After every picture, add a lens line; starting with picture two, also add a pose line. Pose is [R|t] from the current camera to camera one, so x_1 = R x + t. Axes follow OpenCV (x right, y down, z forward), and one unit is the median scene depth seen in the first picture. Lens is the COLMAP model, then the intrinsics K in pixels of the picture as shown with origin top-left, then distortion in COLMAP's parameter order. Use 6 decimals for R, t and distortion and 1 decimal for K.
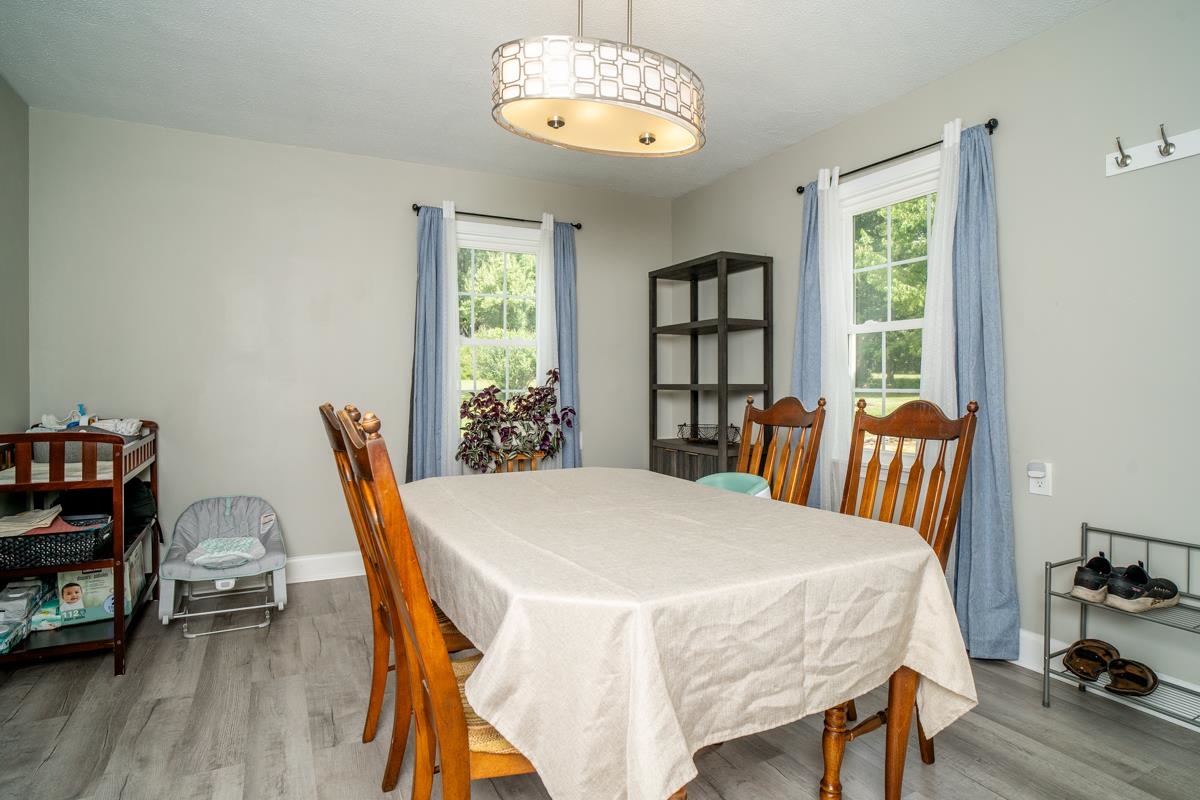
lens RADIAL K [[639.1, 0, 600.7], [0, 639.1, 386.6], [0, 0, 1]] dist [-0.026255, 0.001355]
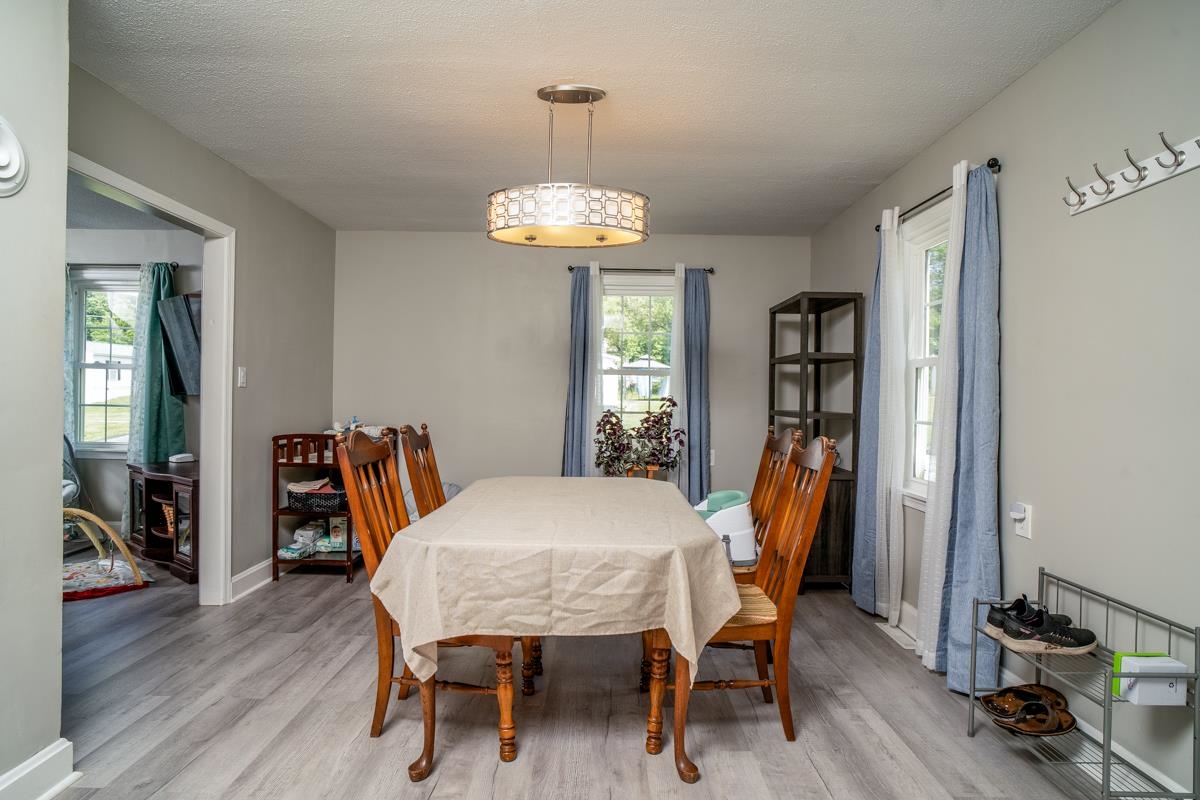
lens RADIAL K [[625.9, 0, 602.3], [0, 625.9, 401.2], [0, 0, 1]] dist [-0.054320, 0.025620]
pose [[0.896004, 0.016801, -0.443728, 0.753285], [-0.016392, 0.999854, 0.004758, -0.048460], [0.443743, 0.003011, 0.896149, -0.223356]]
